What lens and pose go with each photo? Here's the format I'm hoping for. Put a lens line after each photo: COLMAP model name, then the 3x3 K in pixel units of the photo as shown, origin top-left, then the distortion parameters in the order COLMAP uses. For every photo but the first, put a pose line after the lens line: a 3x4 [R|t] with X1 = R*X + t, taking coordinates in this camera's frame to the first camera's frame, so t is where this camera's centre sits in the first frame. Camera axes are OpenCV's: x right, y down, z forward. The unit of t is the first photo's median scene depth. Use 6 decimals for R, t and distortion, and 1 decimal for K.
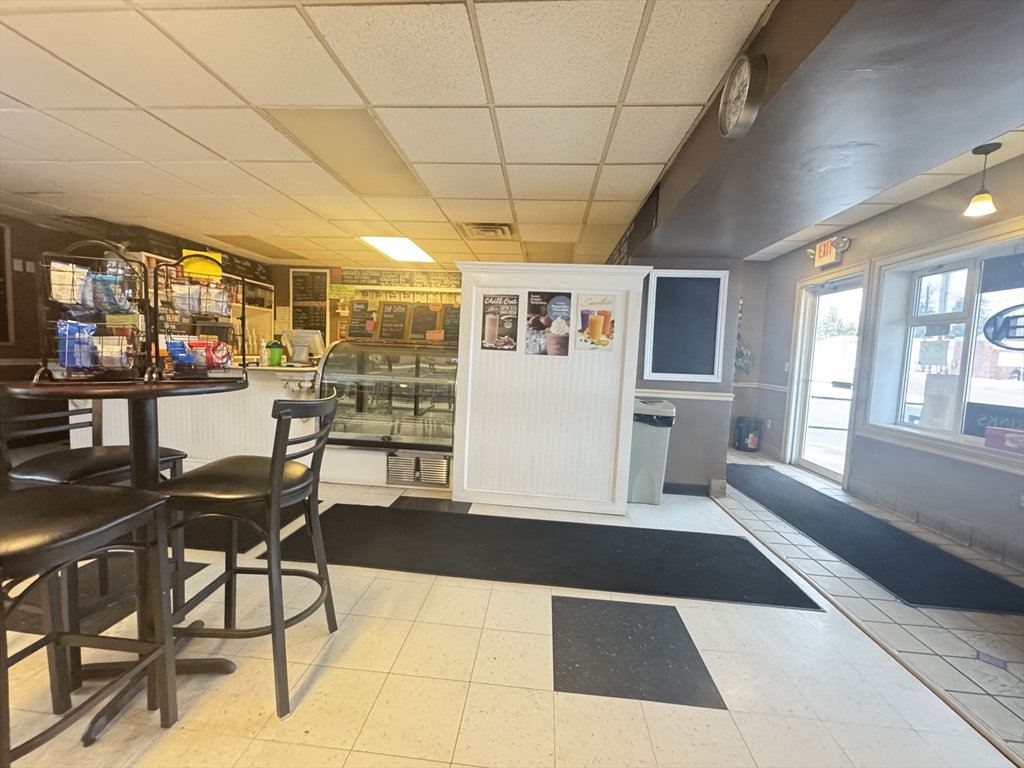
lens RADIAL K [[422.0, 0, 512.1], [0, 422.0, 381.2], [0, 0, 1]] dist [-0.002417, -0.000230]
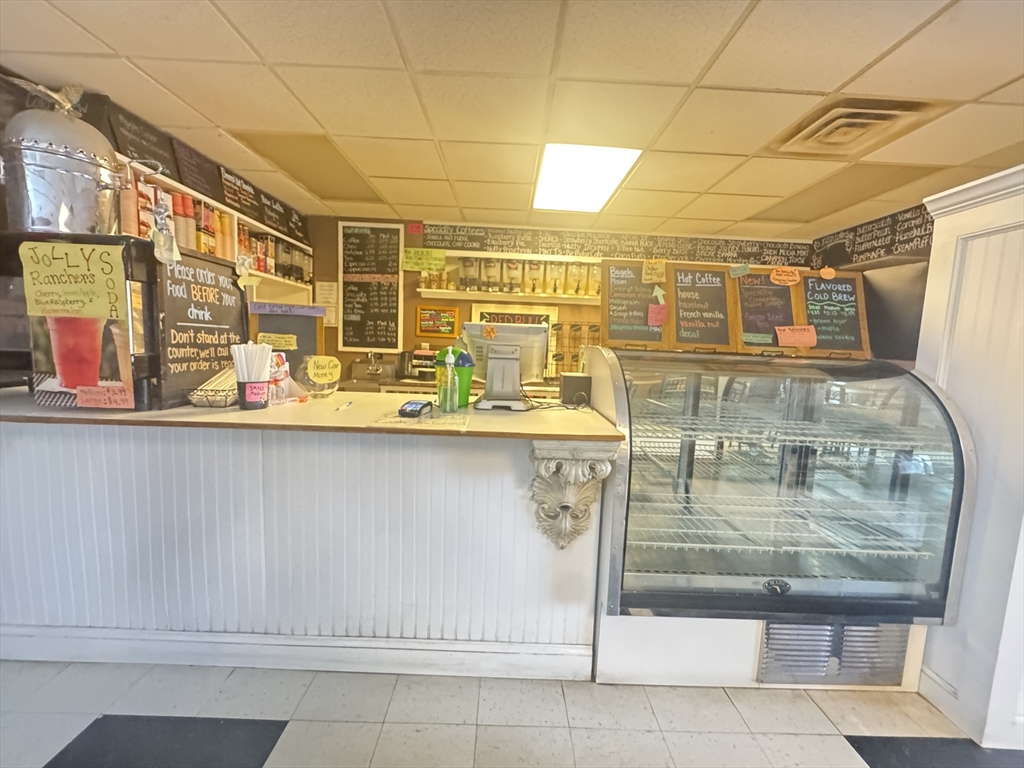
lens RADIAL K [[422.0, 0, 512.1], [0, 422.0, 381.2], [0, 0, 1]] dist [-0.002417, -0.000230]
pose [[0.995469, -0.008510, 0.094703, -0.346720], [0.005627, 0.999514, 0.030673, -0.047878], [-0.094918, -0.030001, 0.995033, 0.355754]]
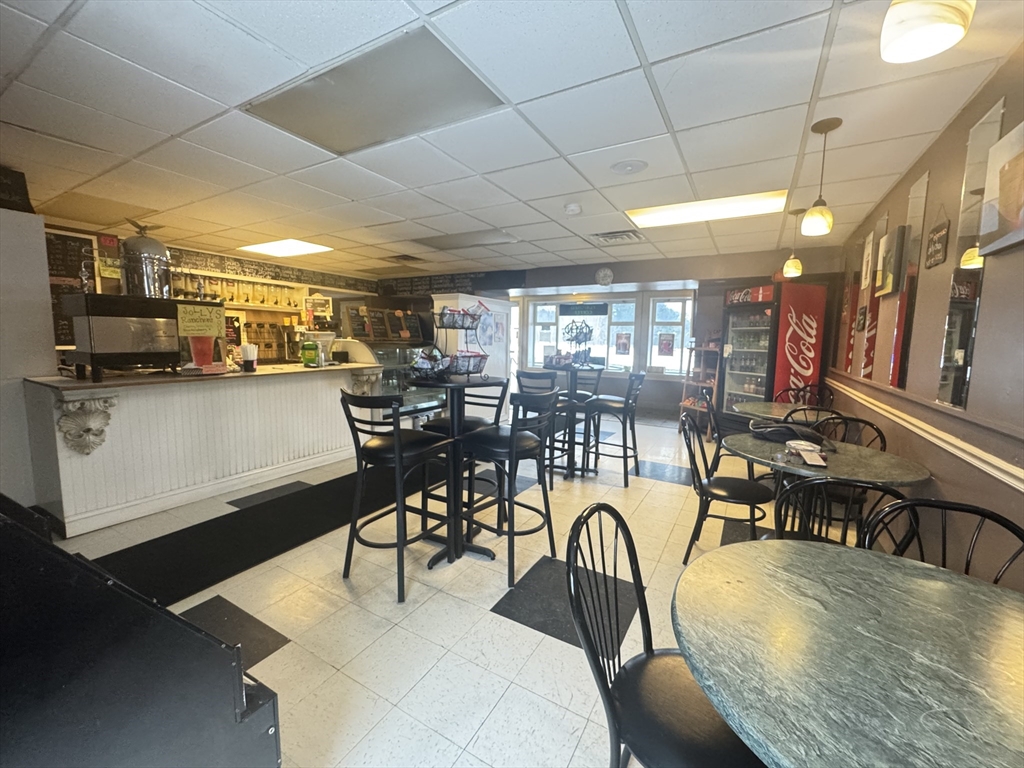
lens RADIAL K [[422.0, 0, 512.1], [0, 422.0, 381.2], [0, 0, 1]] dist [-0.002417, -0.000230]
pose [[0.431578, -0.123787, 0.893542, -0.840492], [0.058910, 0.992293, 0.109014, -0.054366], [-0.900150, 0.005591, 0.435544, 0.034307]]
